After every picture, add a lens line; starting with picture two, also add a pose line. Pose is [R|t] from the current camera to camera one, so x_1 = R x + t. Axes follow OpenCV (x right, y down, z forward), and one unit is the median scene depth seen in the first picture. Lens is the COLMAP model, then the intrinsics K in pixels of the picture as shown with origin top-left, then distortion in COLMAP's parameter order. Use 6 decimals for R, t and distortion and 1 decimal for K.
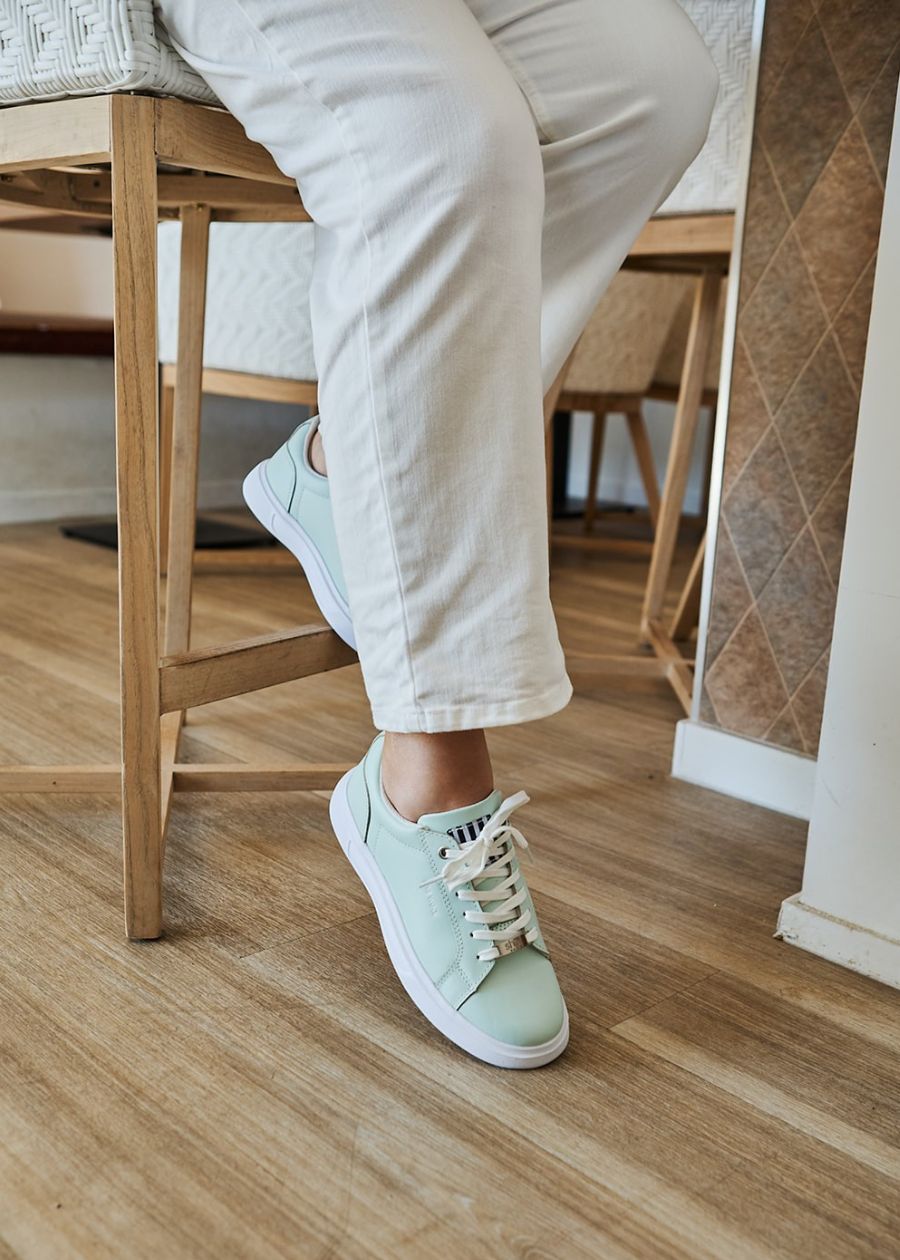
lens RADIAL K [[1328.1, 0, 450.0], [0, 1328.1, 630.0], [0, 0, 1]] dist [-0.094029, 0.224235]
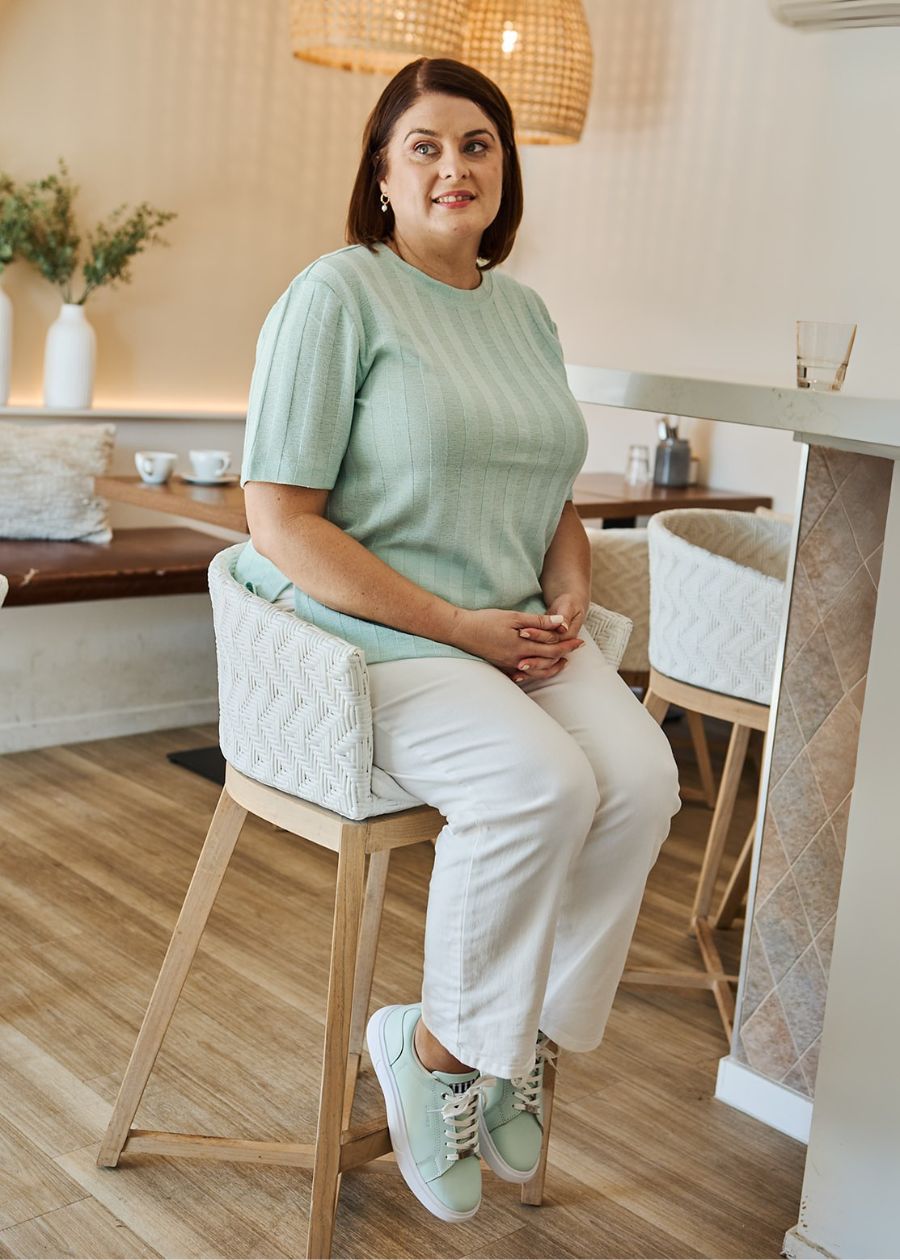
lens RADIAL K [[1525.7, 0, 453.4], [0, 1525.7, 540.6], [0, 0, 1]] dist [-0.004921, -0.024199]
pose [[0.999286, 0.037737, -0.001959, -0.137924], [-0.037752, 0.994763, -0.094982, -0.340278], [-0.001636, 0.094988, 0.995477, -0.708524]]
